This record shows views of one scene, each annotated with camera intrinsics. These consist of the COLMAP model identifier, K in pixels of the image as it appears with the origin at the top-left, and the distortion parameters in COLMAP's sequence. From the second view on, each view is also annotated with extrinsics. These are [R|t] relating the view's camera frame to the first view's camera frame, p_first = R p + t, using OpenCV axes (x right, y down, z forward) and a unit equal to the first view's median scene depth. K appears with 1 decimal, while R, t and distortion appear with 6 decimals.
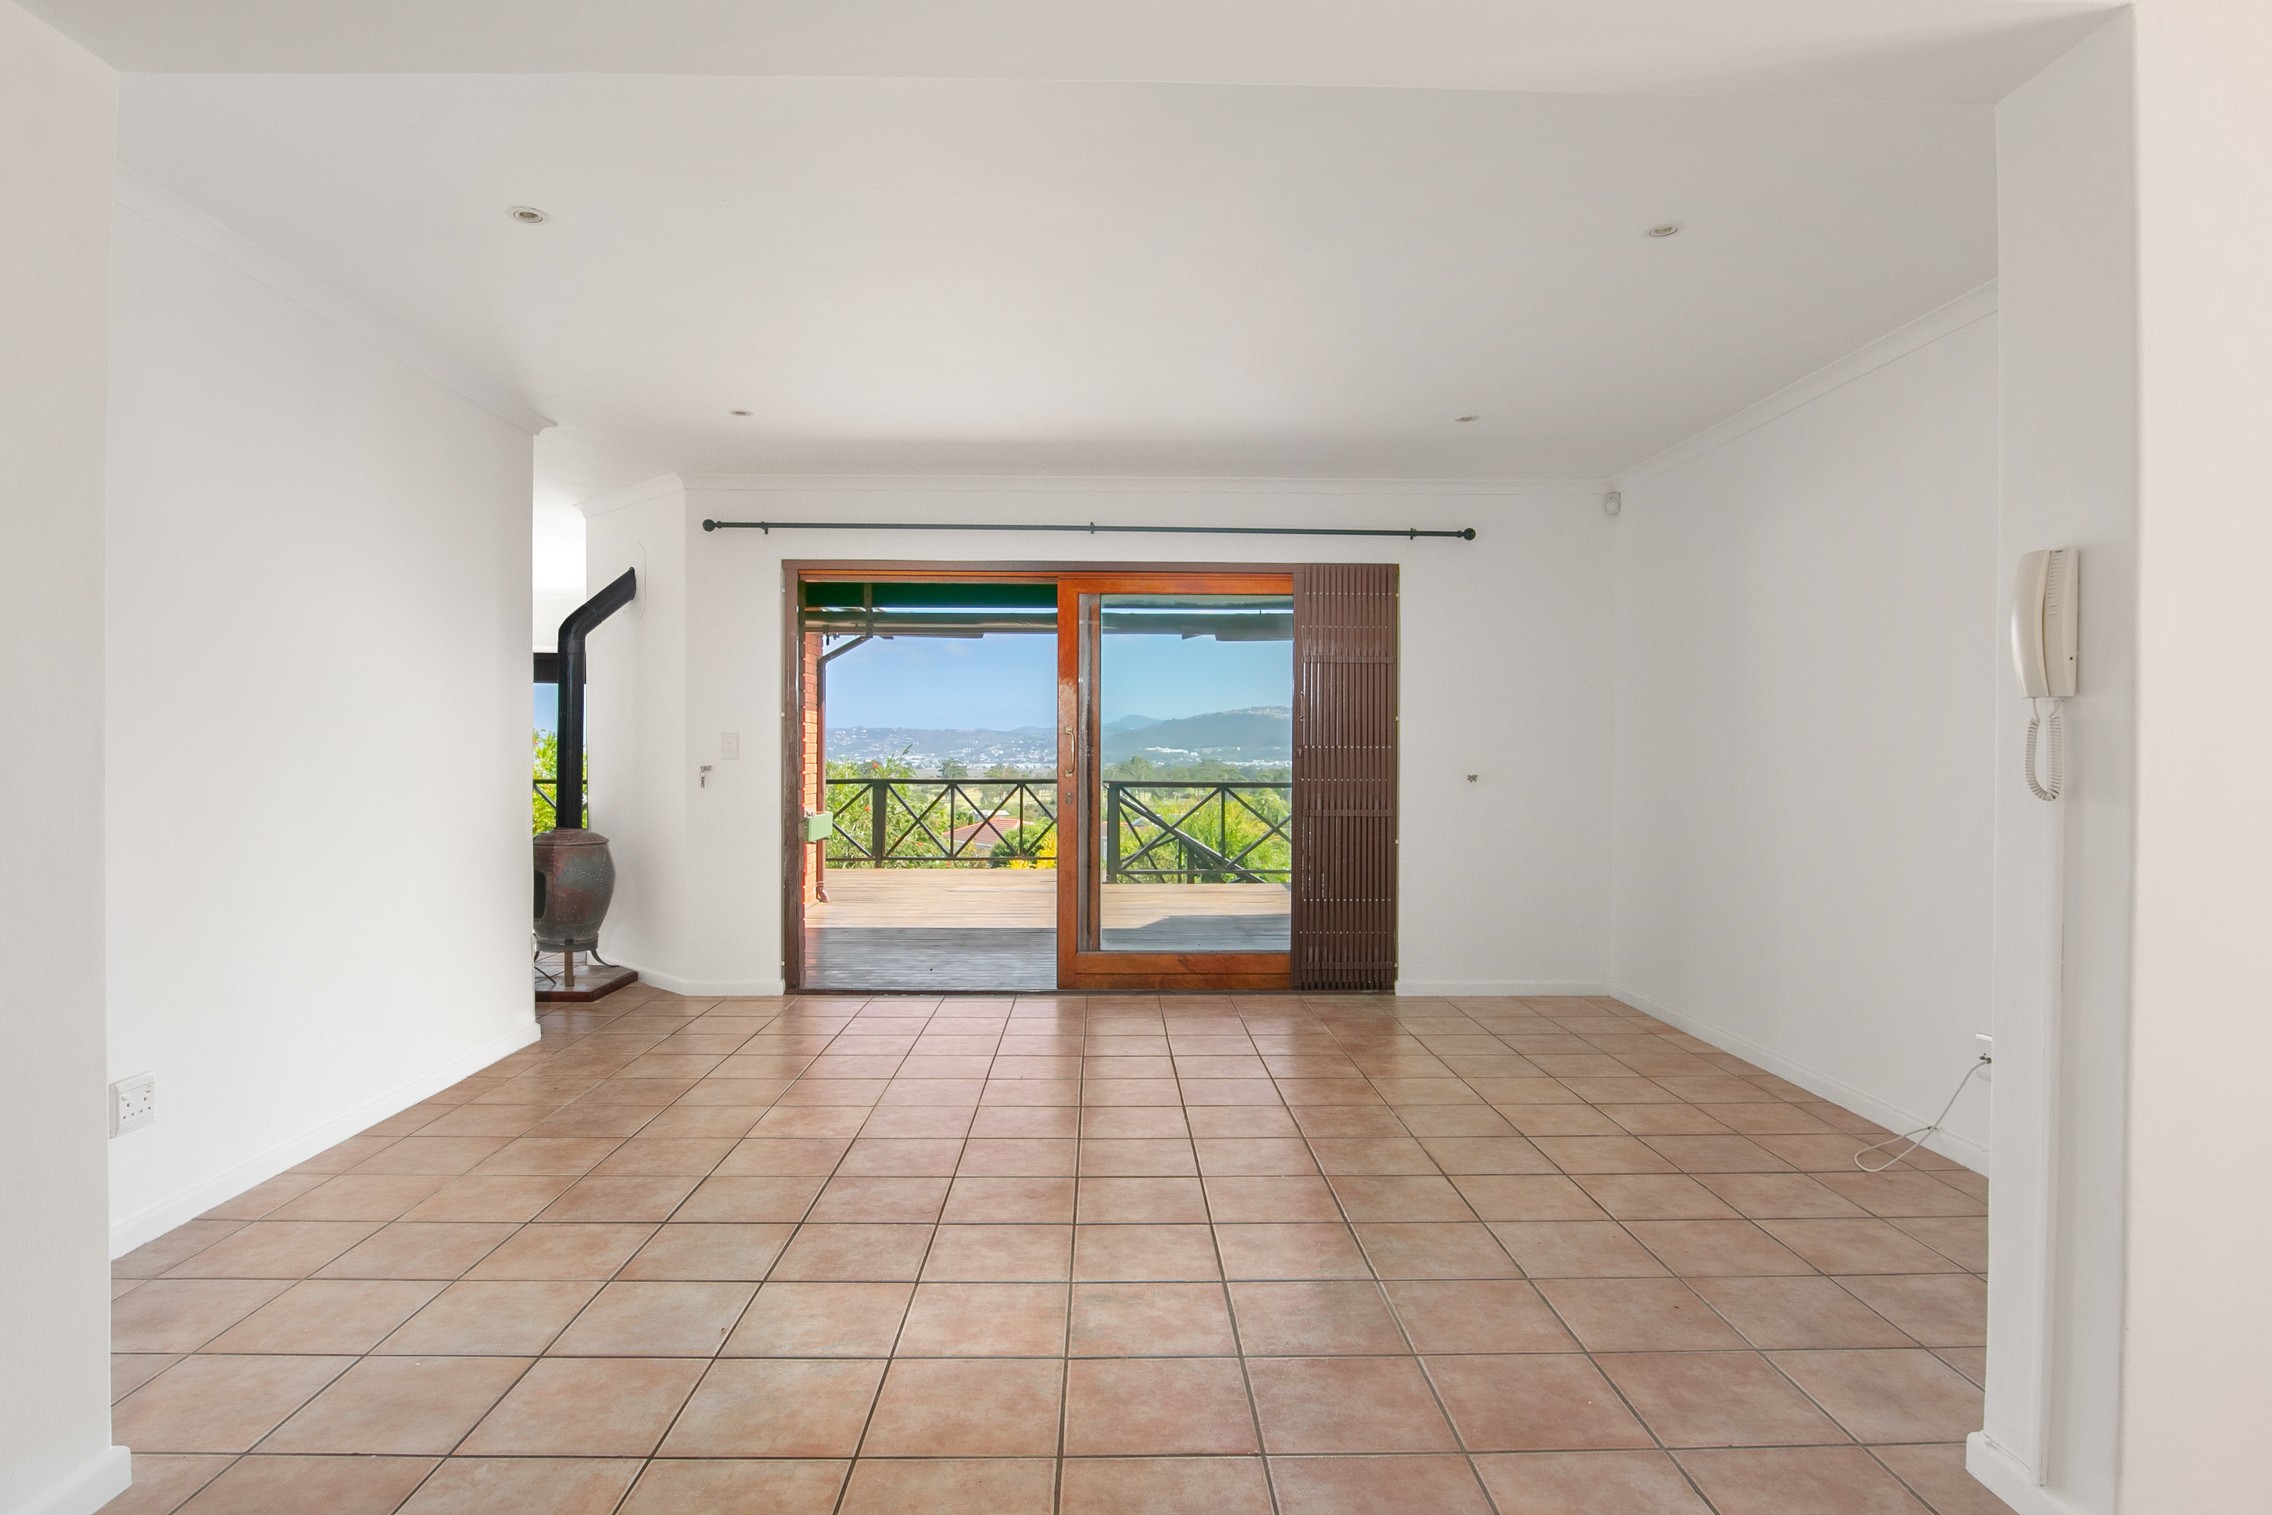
lens RADIAL K [[1225.0, 0, 1122.3], [0, 1225.0, 761.8], [0, 0, 1]] dist [-0.026149, 0.000010]
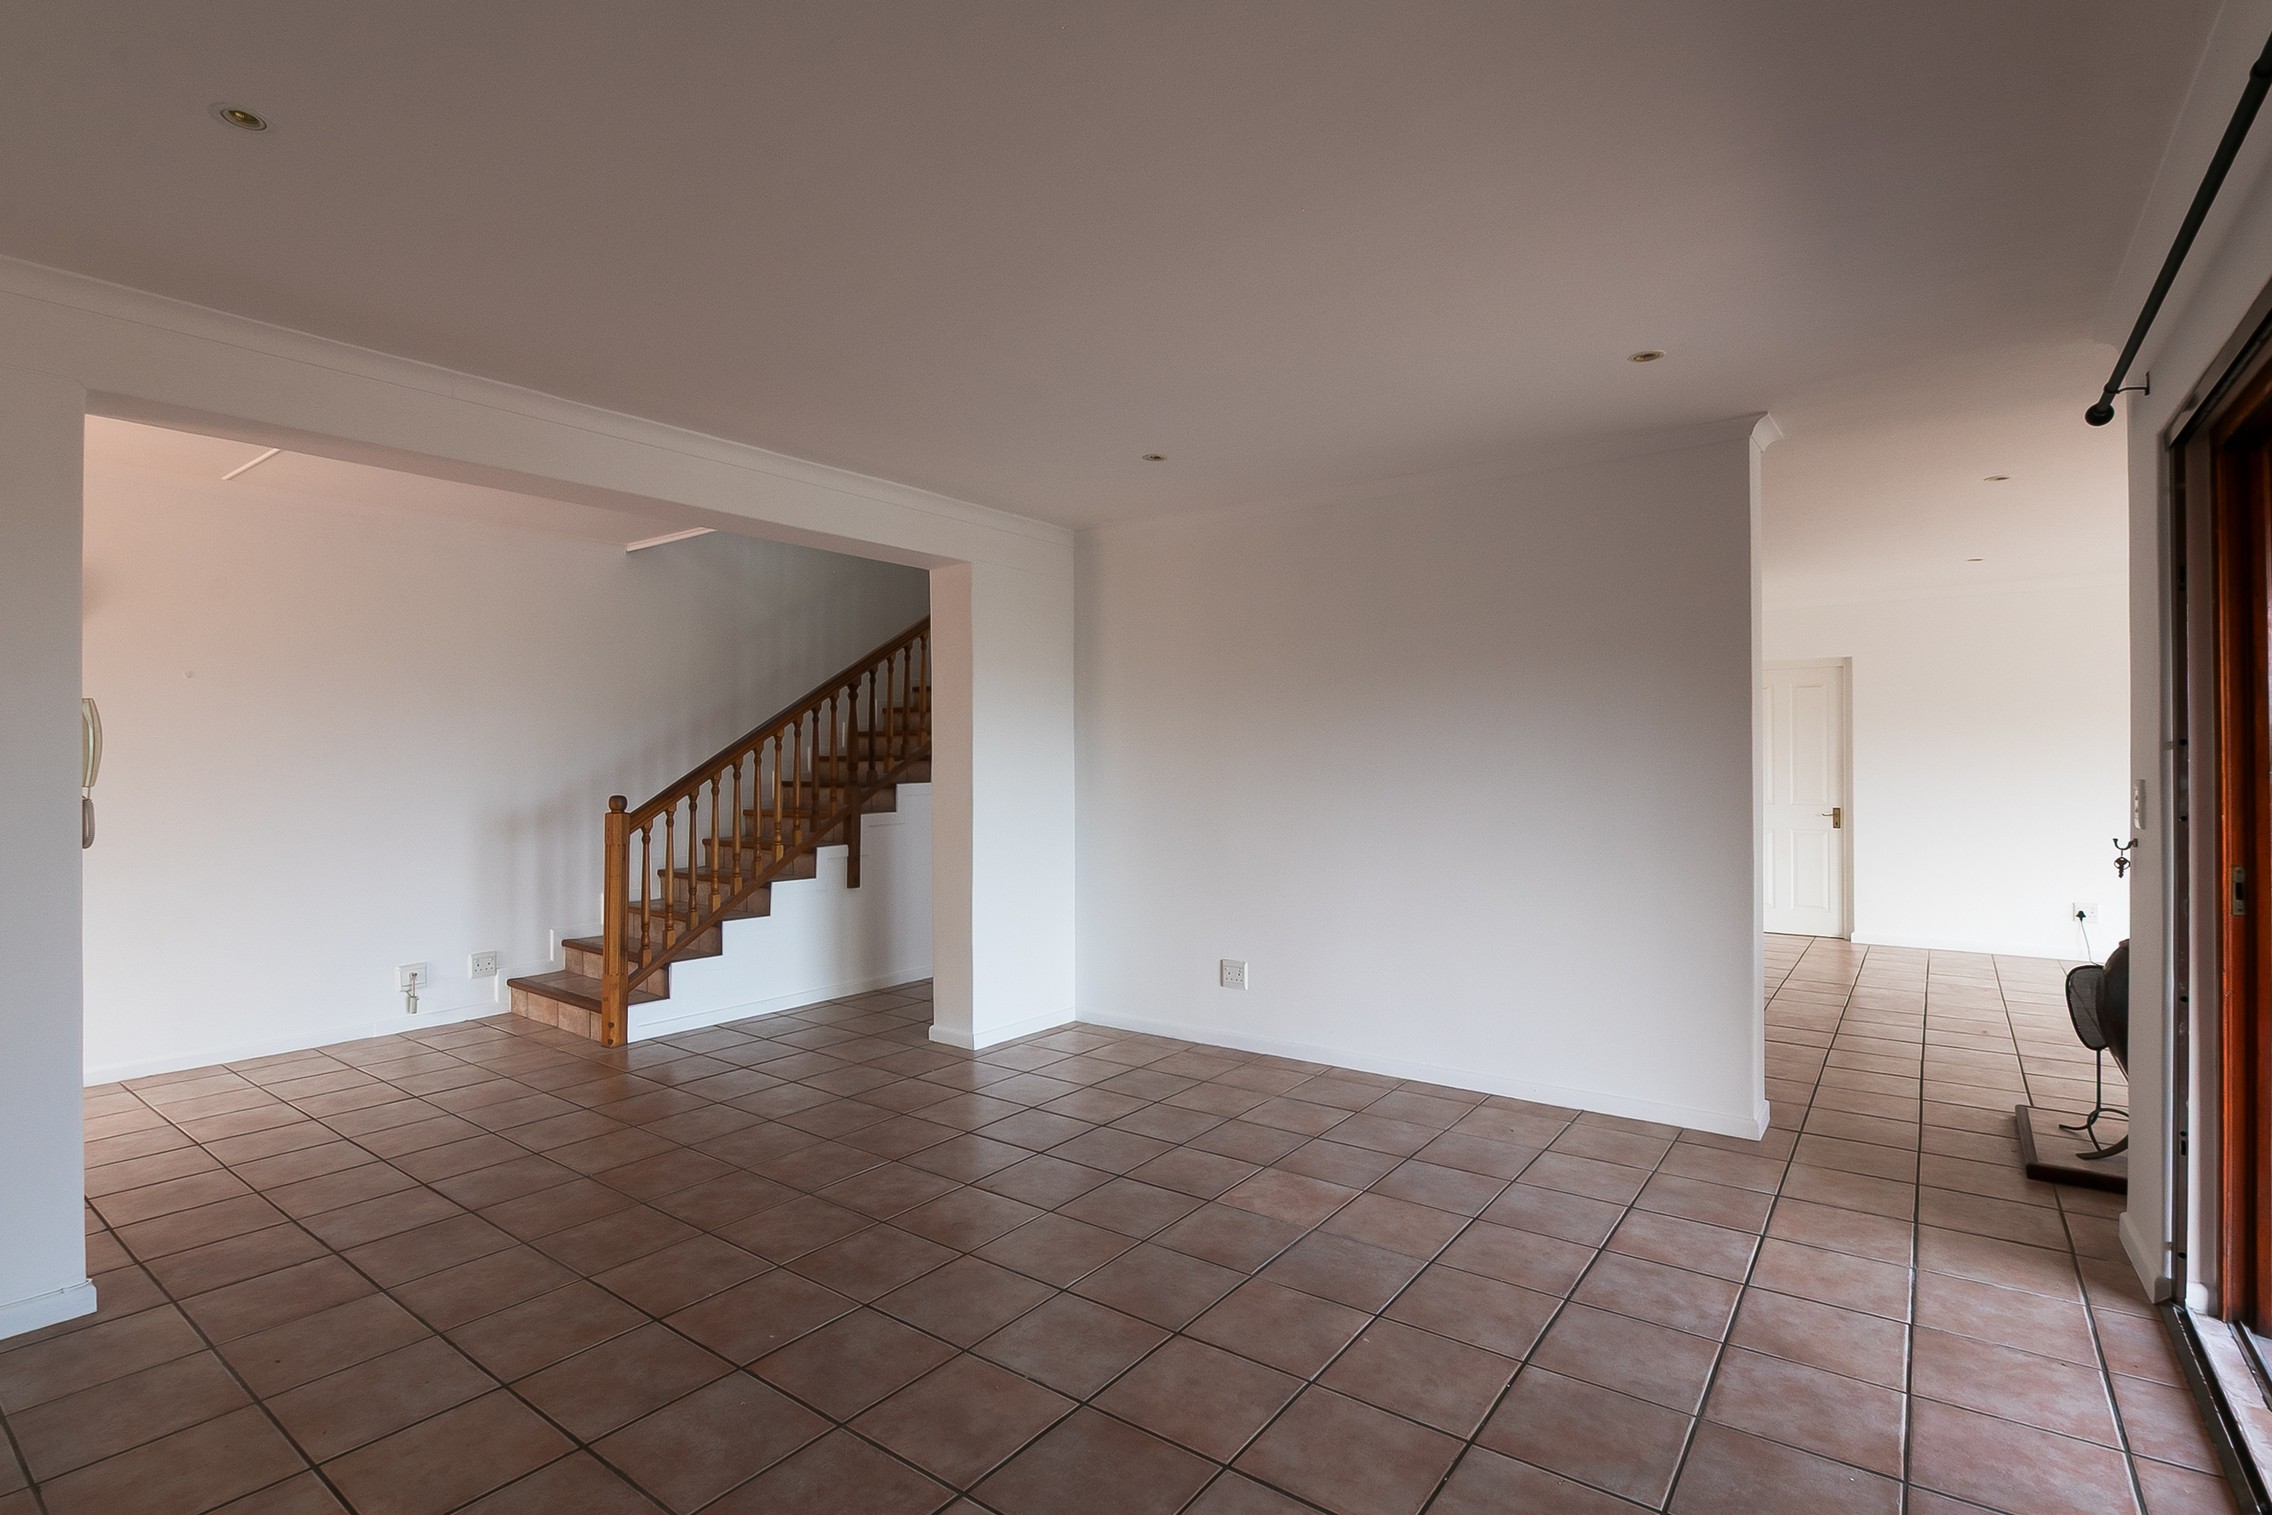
lens RADIAL K [[1089.7, 0, 1148.1], [0, 1089.7, 756.4], [0, 0, 1]] dist [-0.013417, -0.001068]
pose [[-0.601891, -0.007040, -0.798548, 0.667562], [-0.008036, 0.999964, -0.002758, -0.063156], [0.798538, 0.004757, -0.601925, 1.919961]]
